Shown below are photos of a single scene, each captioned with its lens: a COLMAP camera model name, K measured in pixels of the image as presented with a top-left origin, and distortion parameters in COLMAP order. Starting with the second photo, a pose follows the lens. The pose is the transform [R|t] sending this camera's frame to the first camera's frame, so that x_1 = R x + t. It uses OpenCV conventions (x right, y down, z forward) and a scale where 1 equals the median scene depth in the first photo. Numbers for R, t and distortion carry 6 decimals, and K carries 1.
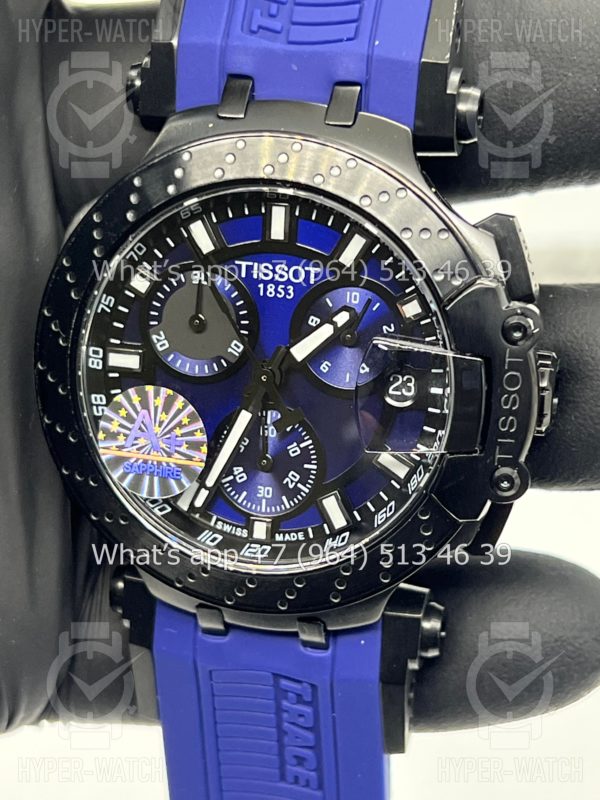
lens RADIAL K [[1851.4, 0, 301.0], [0, 1851.4, 422.7], [0, 0, 1]] dist [0.087965, 0.136972]
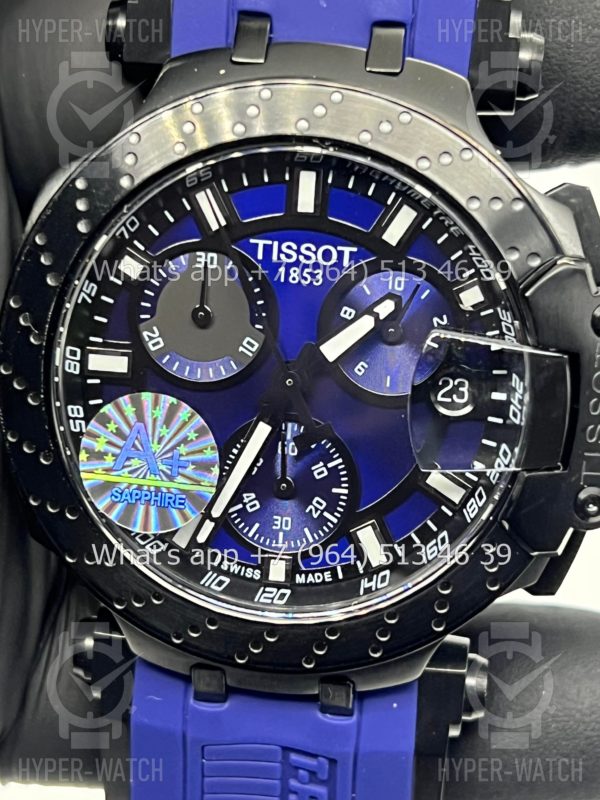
lens RADIAL K [[1857.6, 0, 300.0], [0, 1857.6, 400.0], [0, 0, 1]] dist [0.151160, -0.221289]
pose [[0.989839, -0.006334, 0.142053, -0.129980], [0.012082, 0.999141, -0.039638, 0.016009], [-0.141680, 0.040951, 0.989065, 0.188566]]
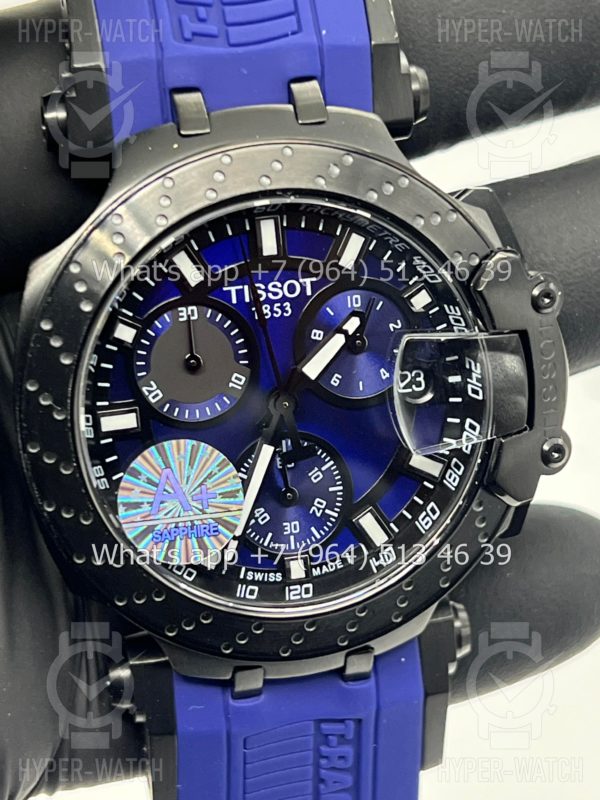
lens RADIAL K [[1857.6, 0, 300.0], [0, 1857.6, 400.0], [0, 0, 1]] dist [0.151160, -0.221289]
pose [[0.890769, -0.212059, 0.401947, -0.381095], [0.222871, 0.974637, 0.020286, -0.043218], [-0.396054, 0.071512, 0.915438, 0.146775]]
